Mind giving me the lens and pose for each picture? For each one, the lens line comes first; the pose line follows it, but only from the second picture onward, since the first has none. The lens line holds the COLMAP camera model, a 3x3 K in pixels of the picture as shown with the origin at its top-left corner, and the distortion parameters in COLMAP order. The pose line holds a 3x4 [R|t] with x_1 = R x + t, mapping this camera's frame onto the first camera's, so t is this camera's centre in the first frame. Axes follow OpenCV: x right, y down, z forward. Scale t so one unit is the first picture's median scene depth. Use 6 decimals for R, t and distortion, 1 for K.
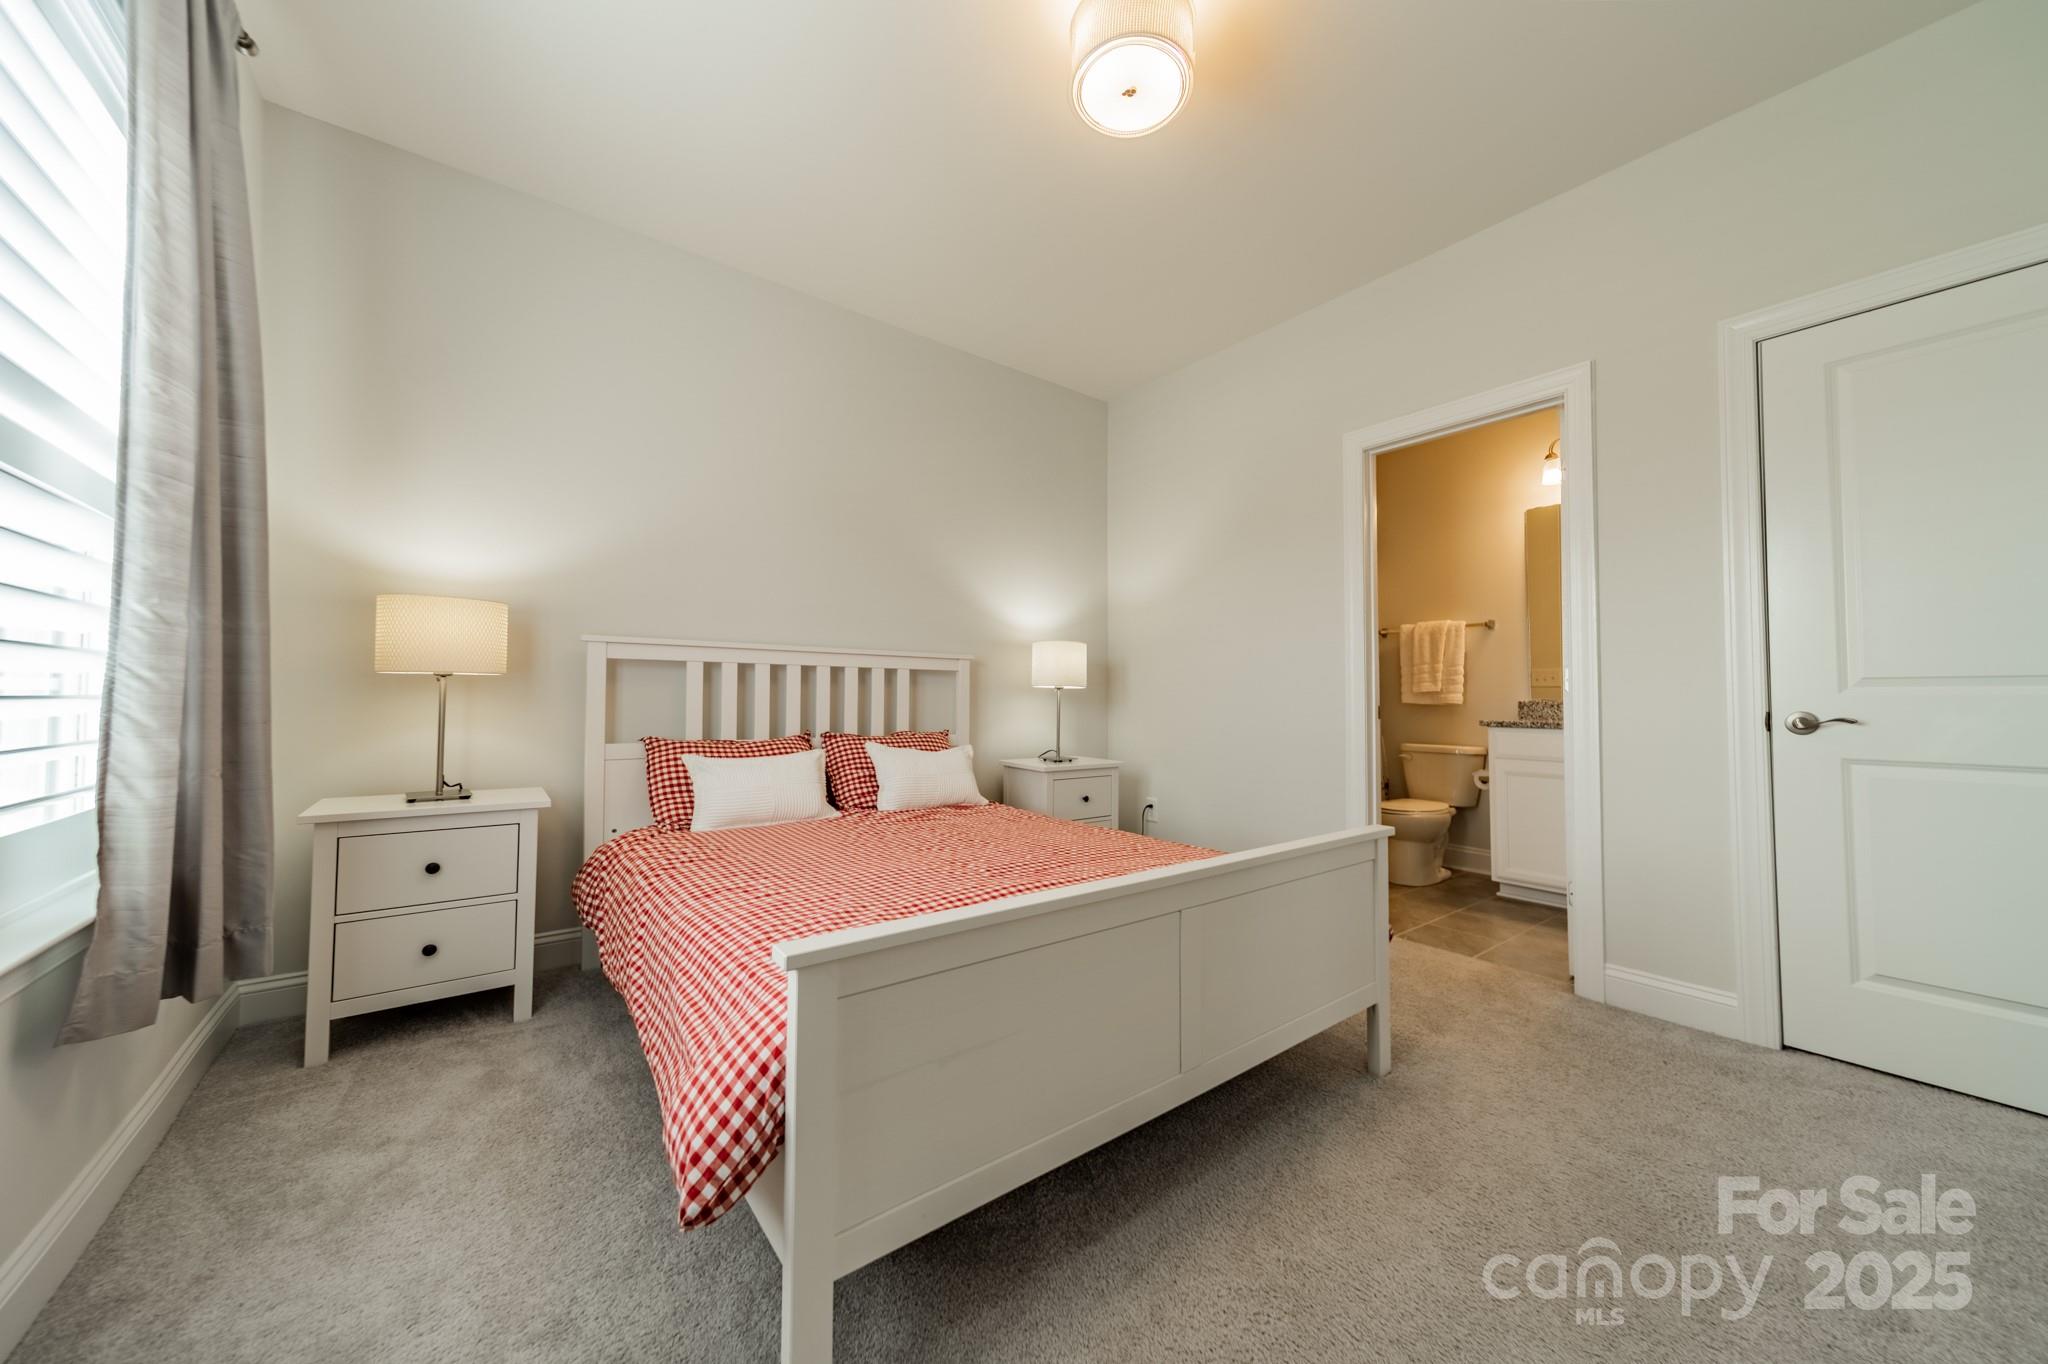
lens RADIAL K [[707.1, 0, 1032.7], [0, 707.1, 672.2], [0, 0, 1]] dist [0.005012, -0.000037]
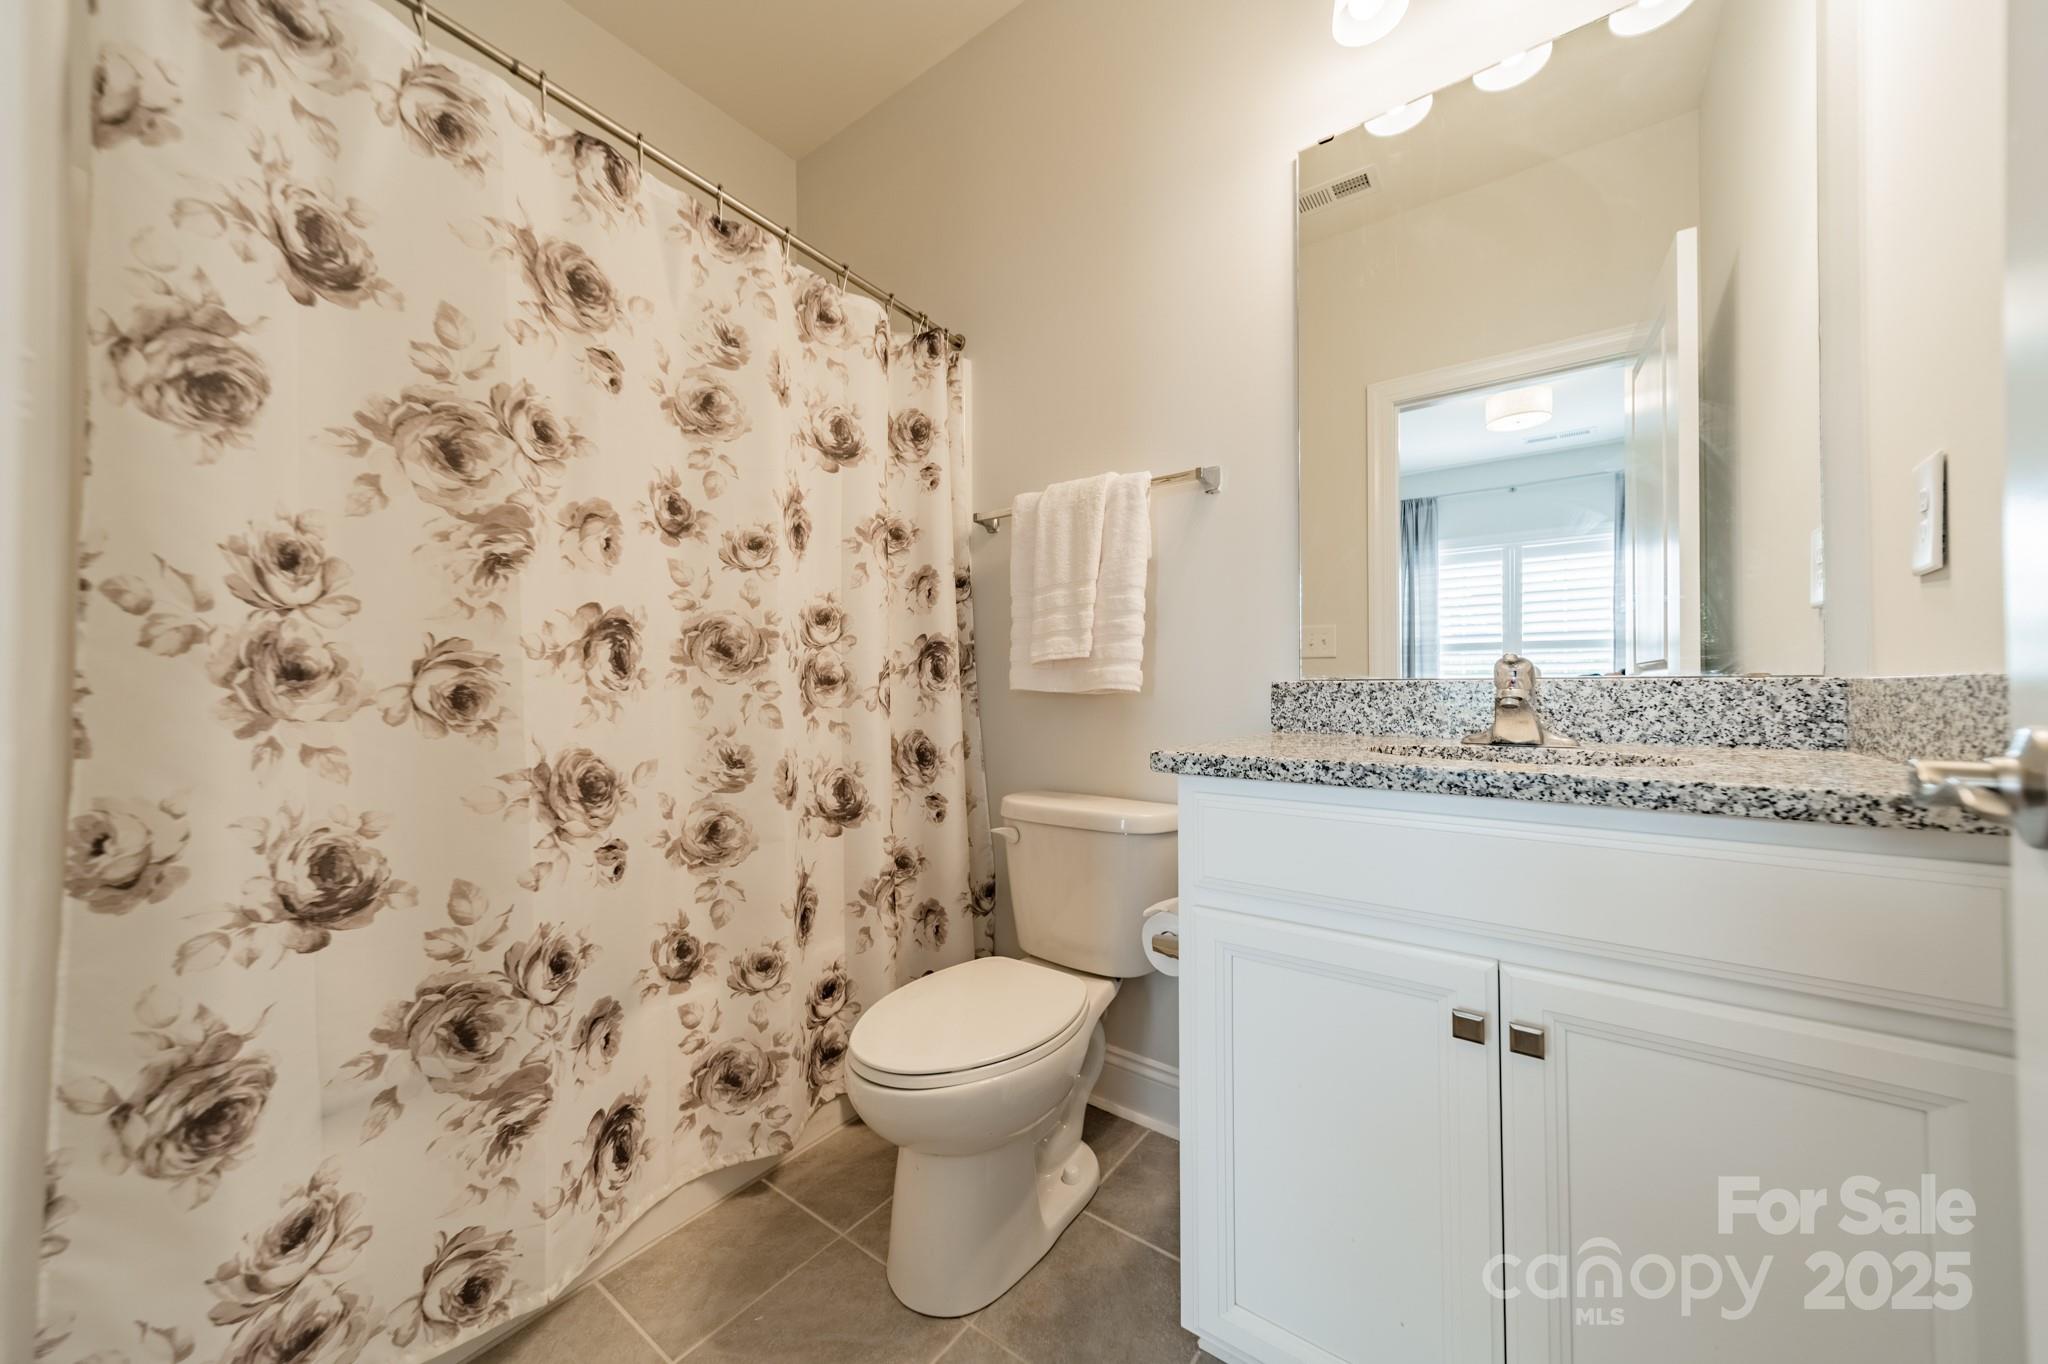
lens RADIAL K [[707.1, 0, 1017.1], [0, 707.1, 686.2], [0, 0, 1]] dist [0.005012, -0.000037]
pose [[0.964970, -0.002566, 0.262348, 0.441724], [-0.006319, 0.999435, 0.033017, 0.029945], [-0.262285, -0.033519, 0.964408, 0.649549]]
